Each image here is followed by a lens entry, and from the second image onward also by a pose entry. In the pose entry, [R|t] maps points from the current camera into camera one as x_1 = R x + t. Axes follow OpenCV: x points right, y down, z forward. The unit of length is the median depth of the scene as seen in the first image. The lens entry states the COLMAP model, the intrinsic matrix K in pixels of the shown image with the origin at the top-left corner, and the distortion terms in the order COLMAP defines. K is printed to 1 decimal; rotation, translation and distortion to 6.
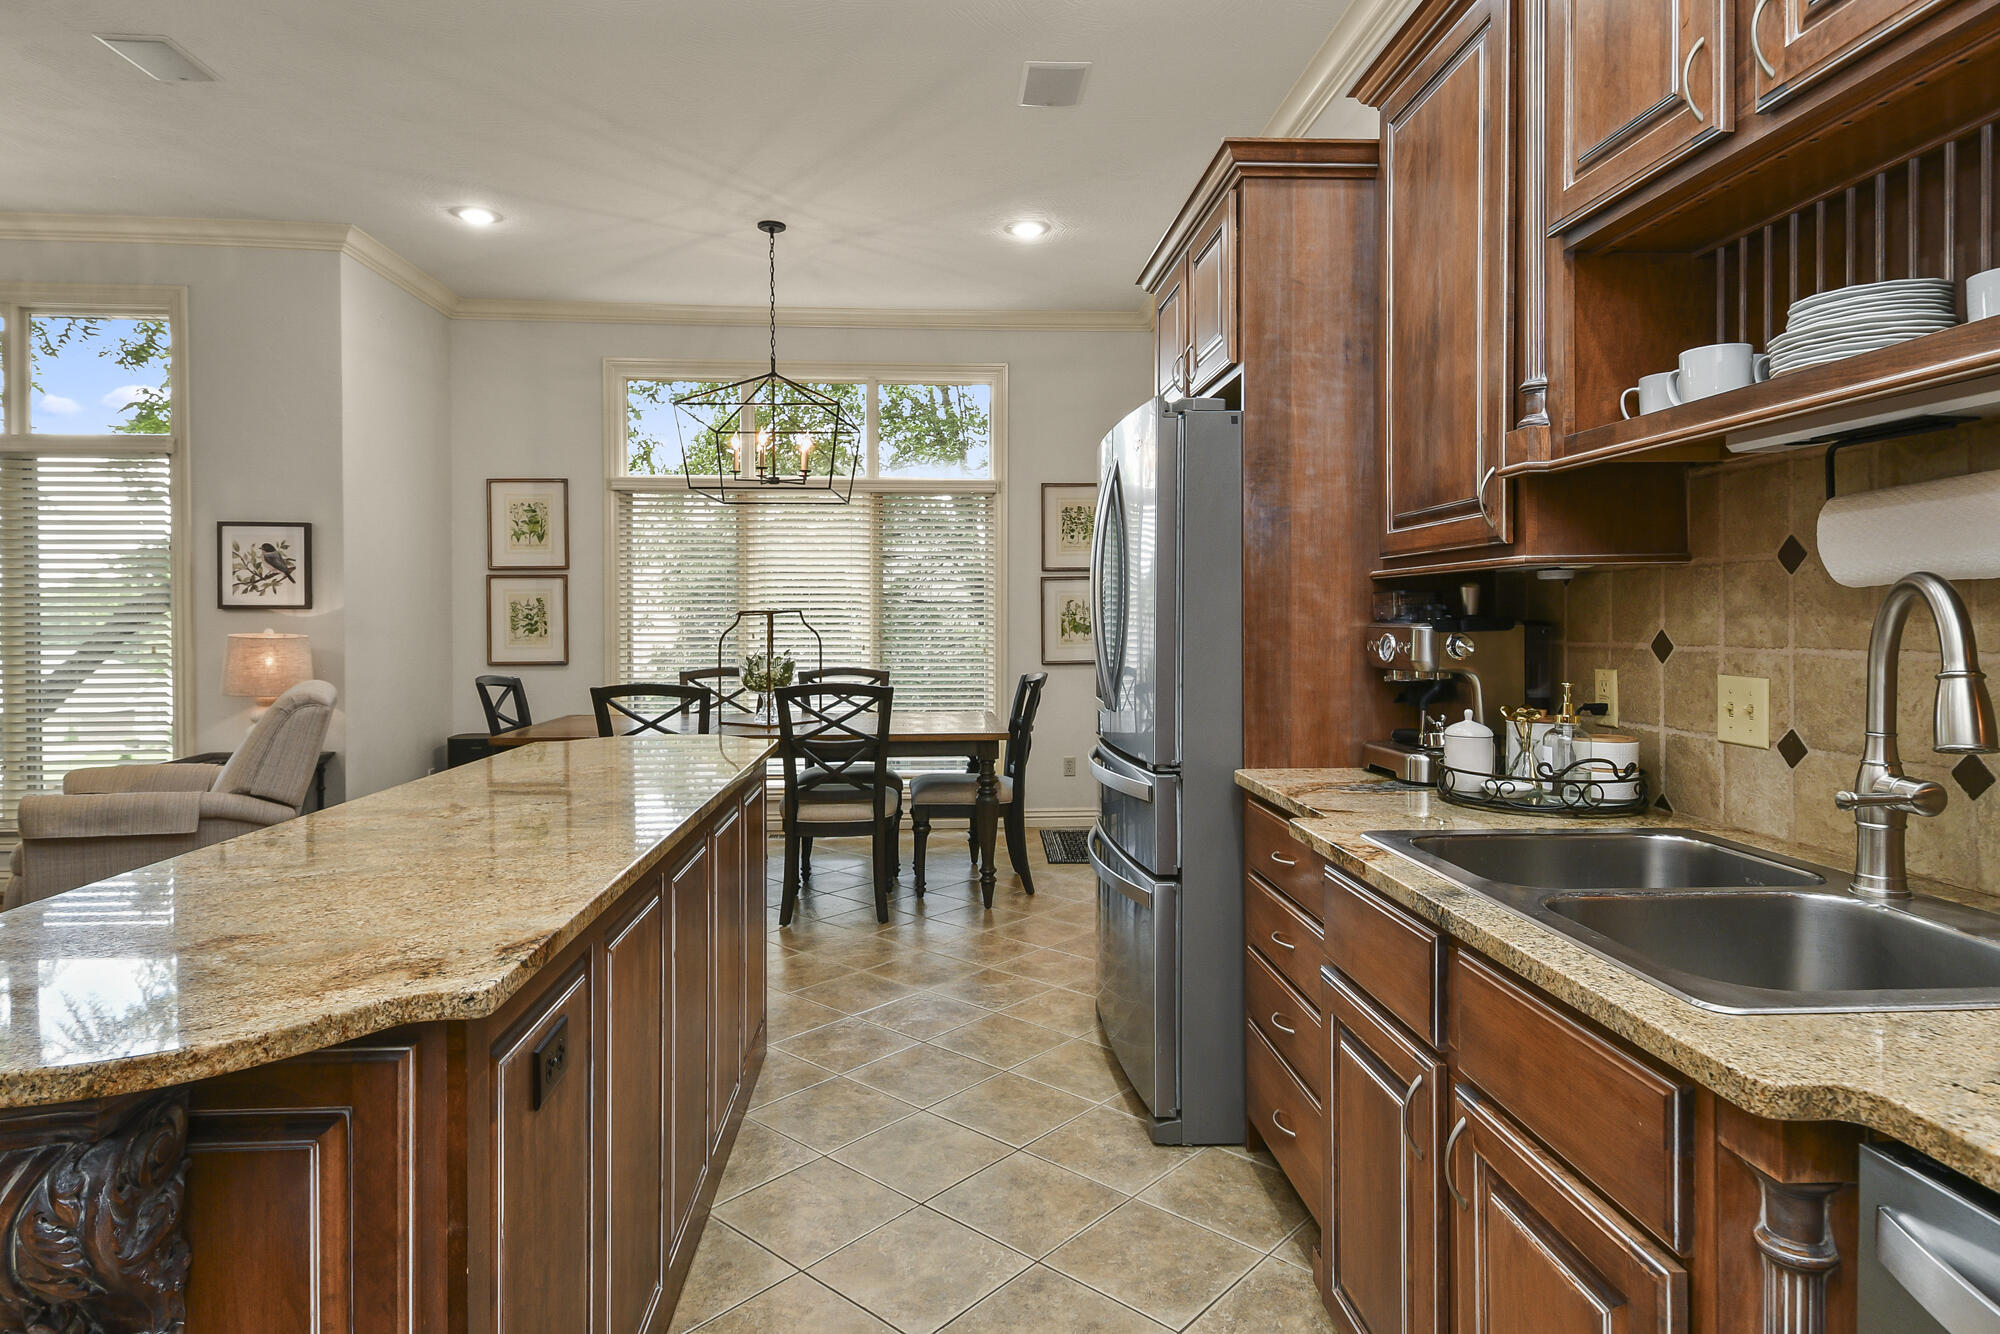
lens RADIAL K [[1091.8, 0, 1003.0], [0, 1091.8, 632.9], [0, 0, 1]] dist [-0.003323, -0.001887]
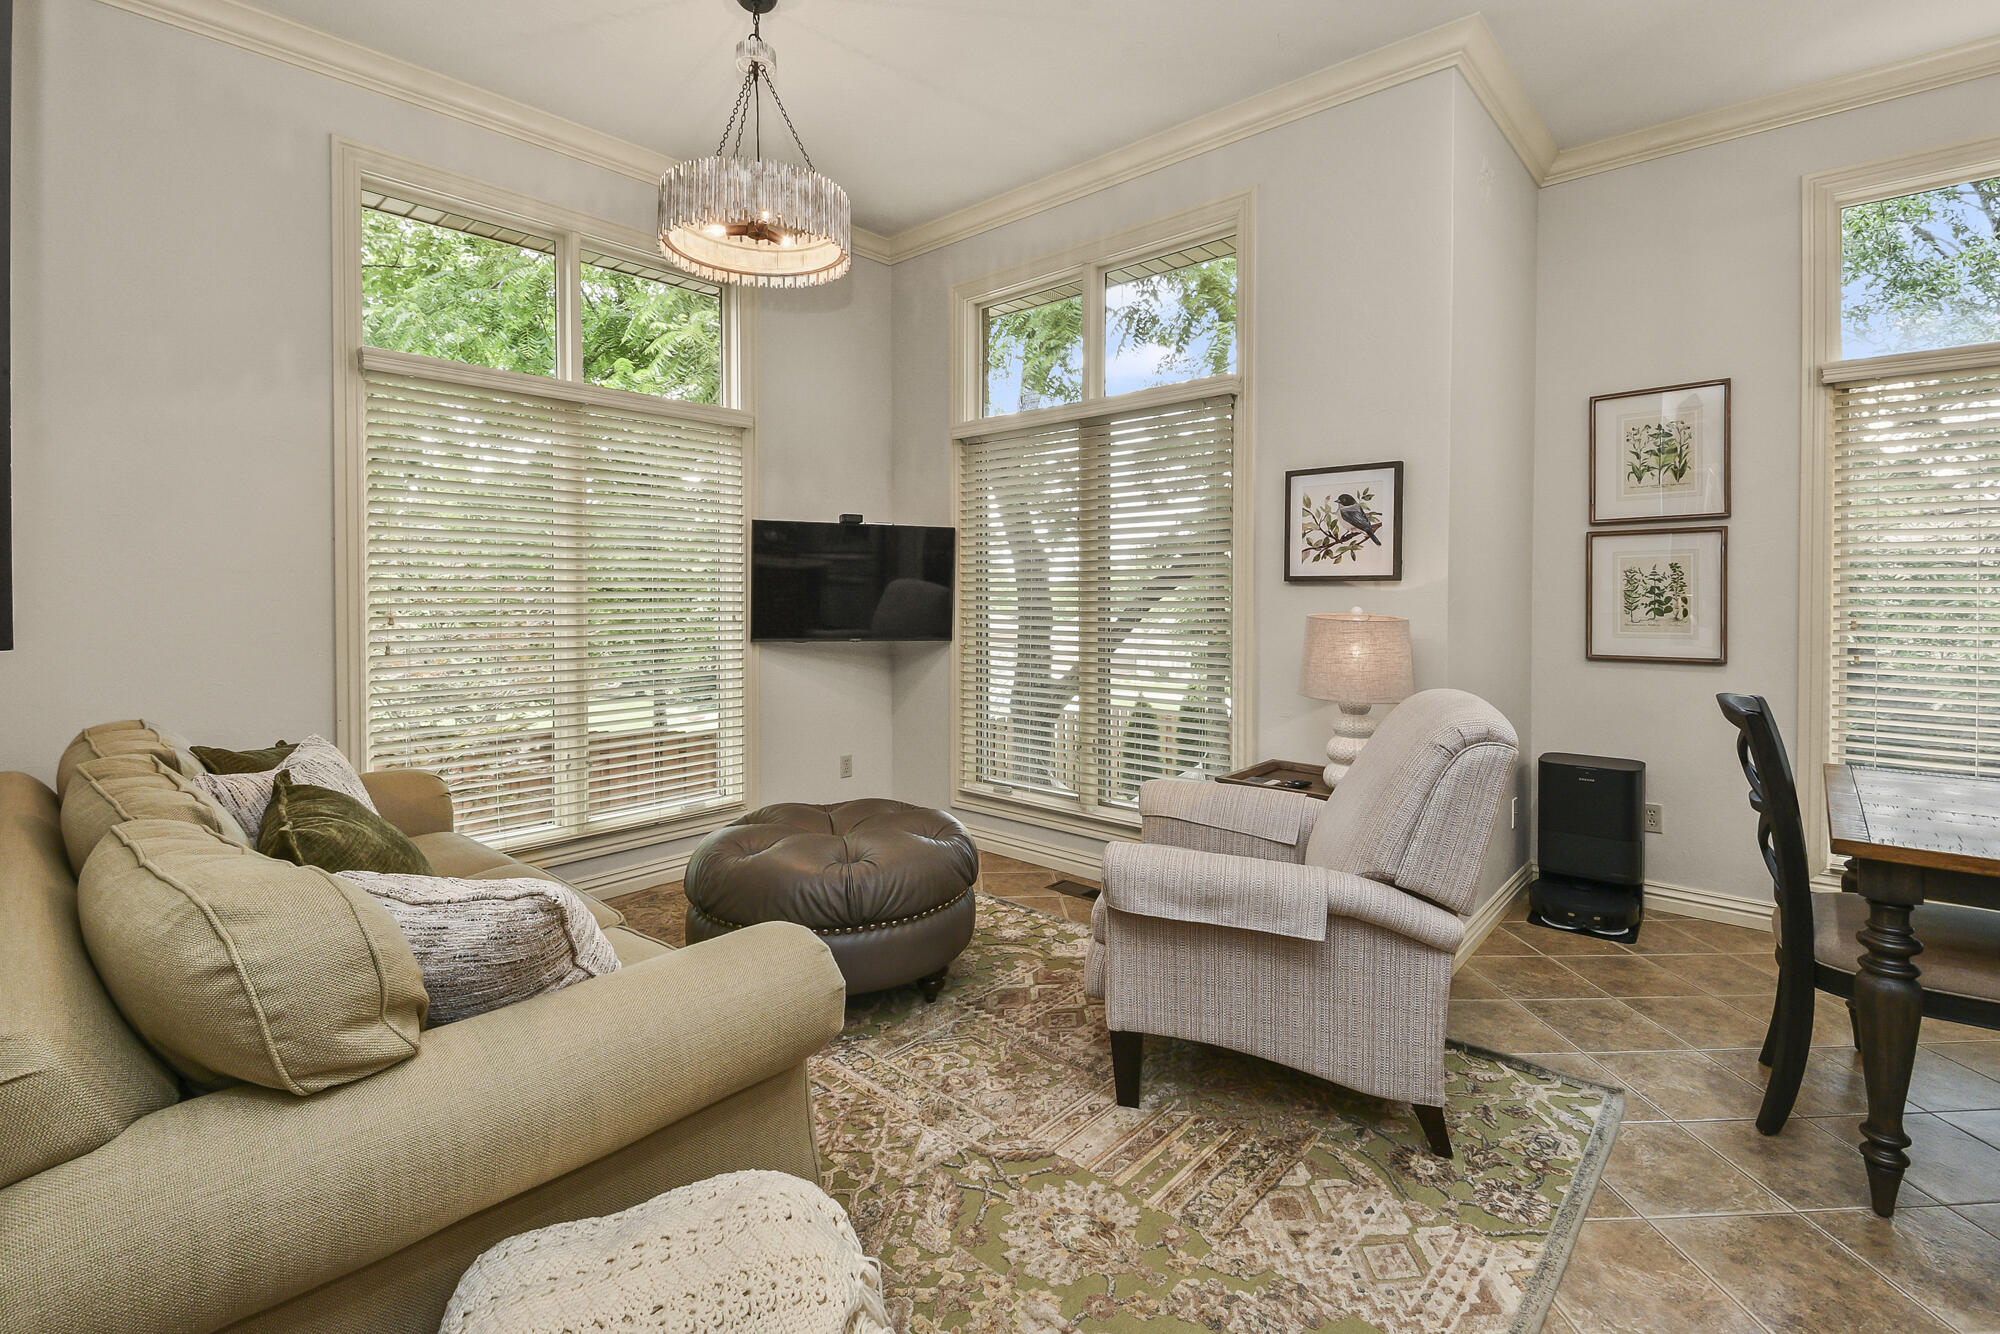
lens RADIAL K [[916.0, 0, 1005.3], [0, 916.0, 639.6], [0, 0, 1]] dist [0.034325, -0.028000]
pose [[0.686674, 0.035240, -0.726111, -0.369684], [-0.009882, 0.999185, 0.039148, -0.003923], [0.726899, -0.019707, 0.686462, 0.387767]]
